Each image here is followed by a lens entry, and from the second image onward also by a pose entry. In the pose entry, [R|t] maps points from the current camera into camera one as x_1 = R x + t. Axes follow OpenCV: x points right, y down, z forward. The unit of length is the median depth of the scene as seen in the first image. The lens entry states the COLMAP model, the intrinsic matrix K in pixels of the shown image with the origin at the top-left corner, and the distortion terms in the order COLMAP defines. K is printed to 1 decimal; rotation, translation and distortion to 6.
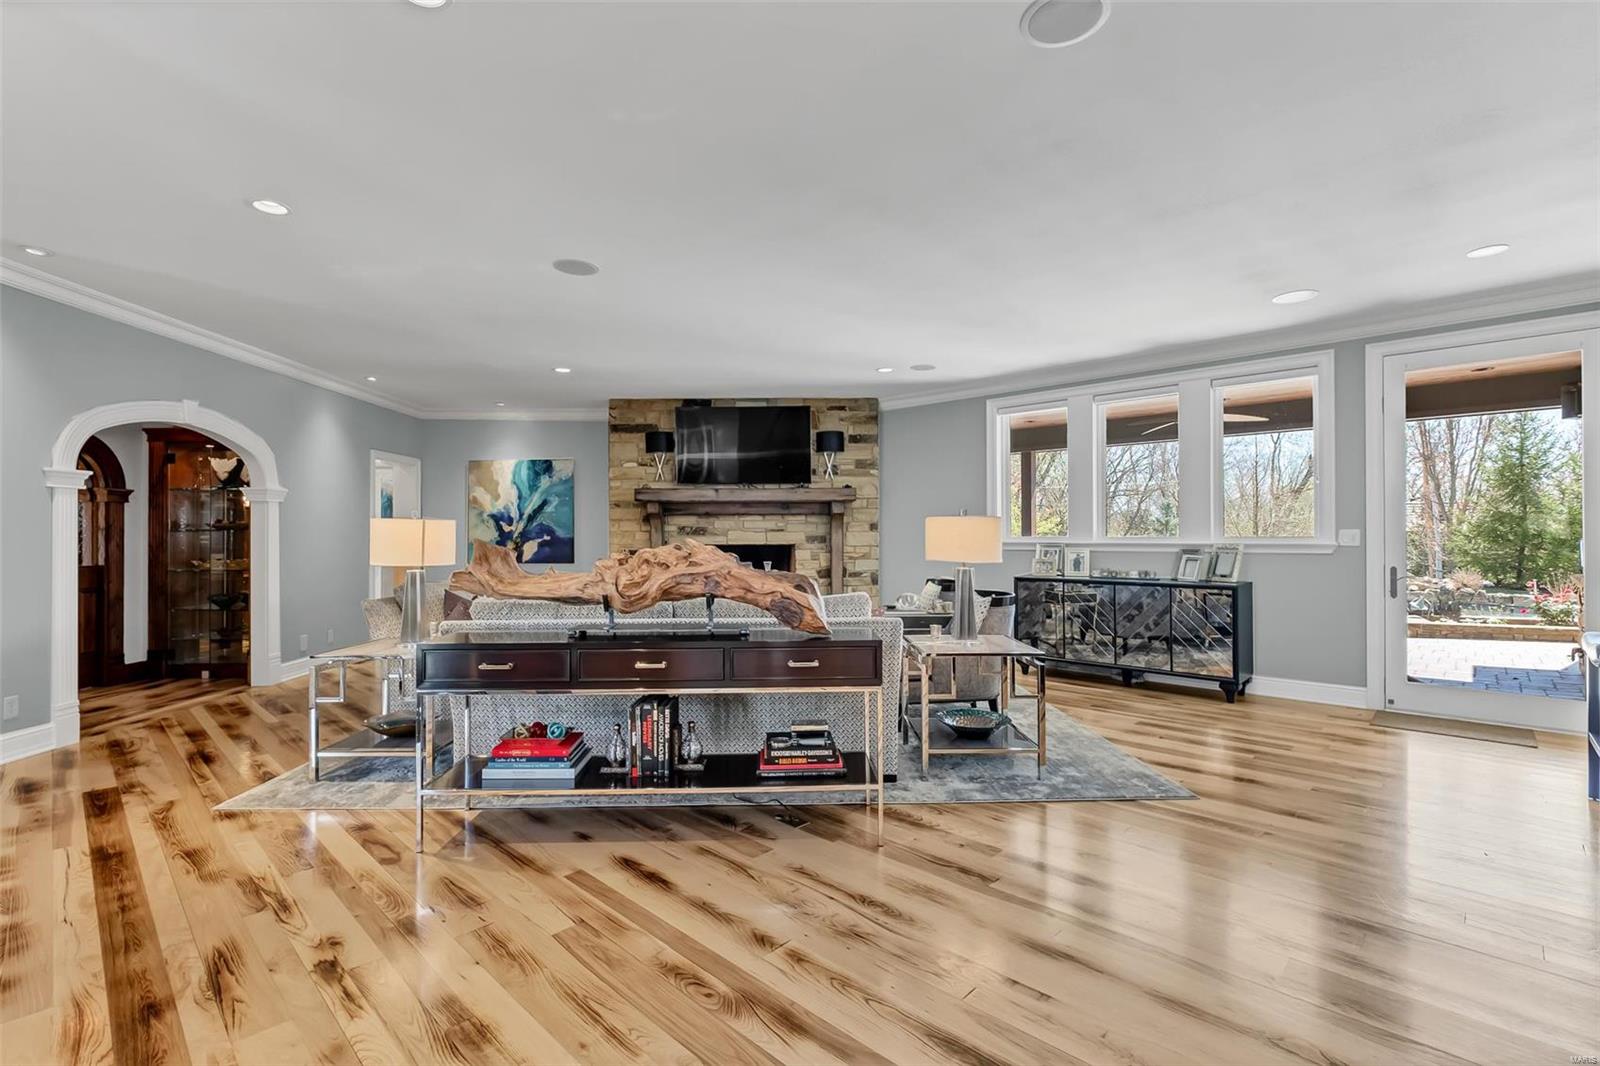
lens RADIAL K [[724.3, 0, 788.0], [0, 724.3, 528.2], [0, 0, 1]] dist [0.003058, 0.000158]
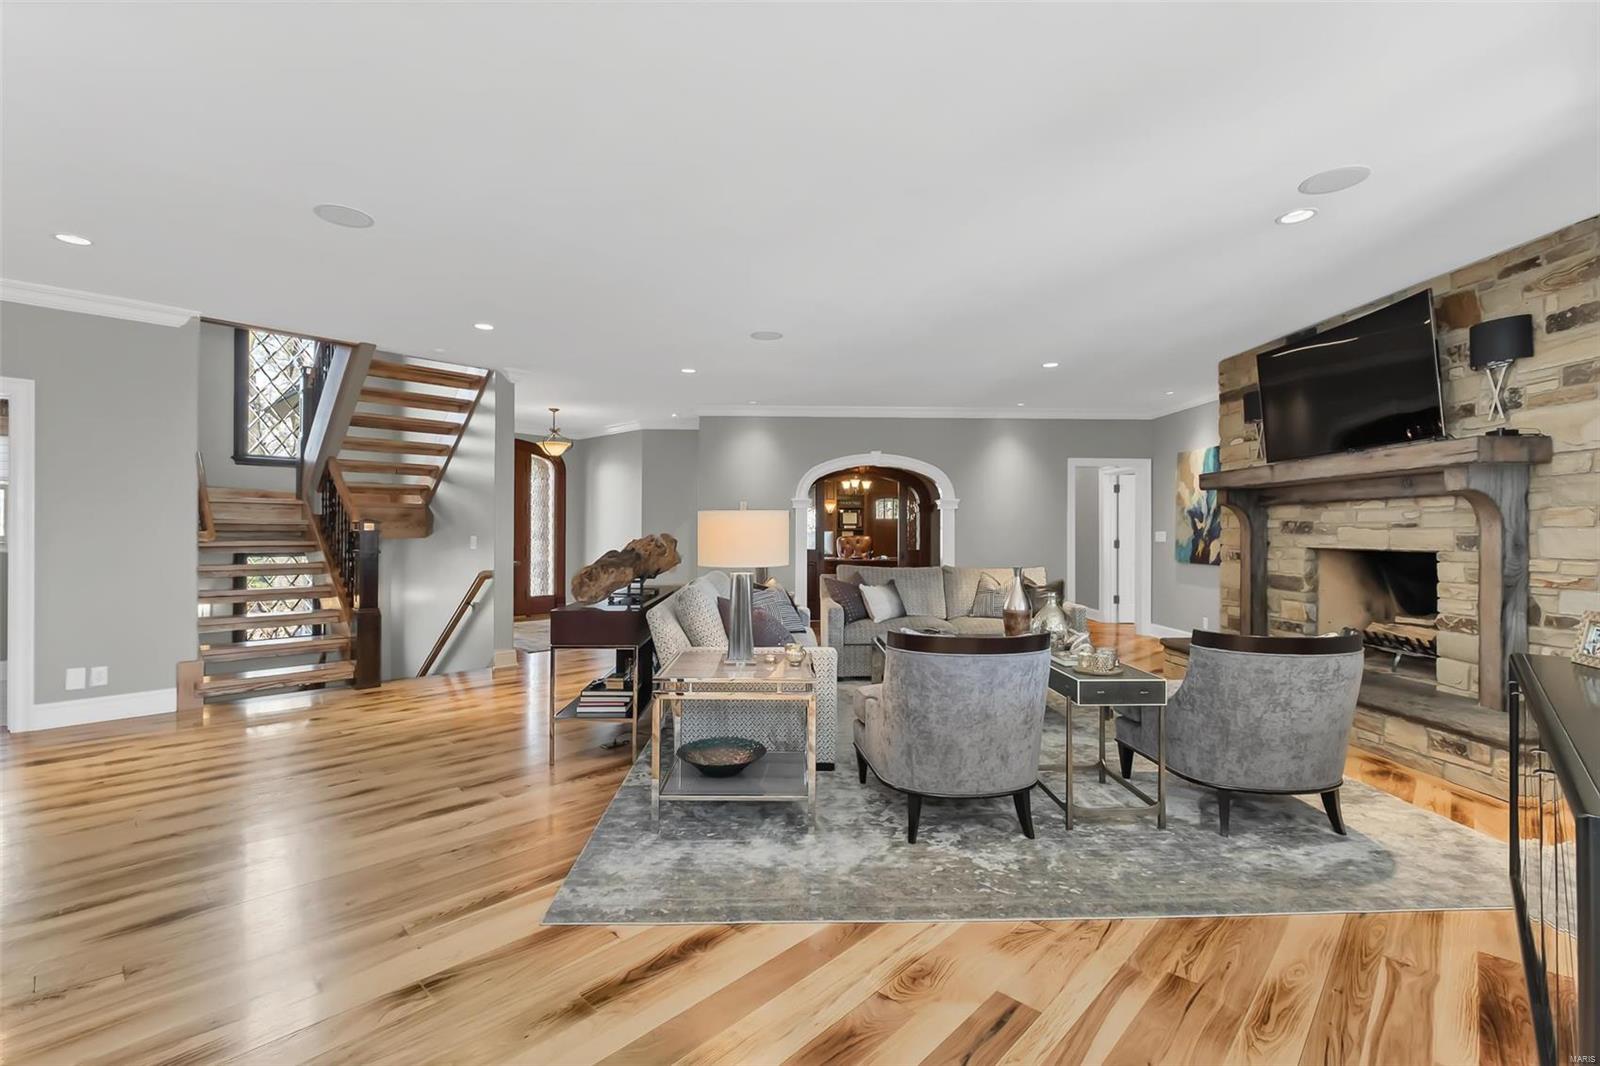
lens RADIAL K [[707.6, 0, 792.3], [0, 707.6, 532.4], [0, 0, 1]] dist [-0.003612, -0.001417]
pose [[0.017321, 0.002545, -0.999847, 0.520273], [0.005703, 0.999980, 0.002644, 0.003892], [0.999834, -0.005748, 0.017306, 0.516215]]
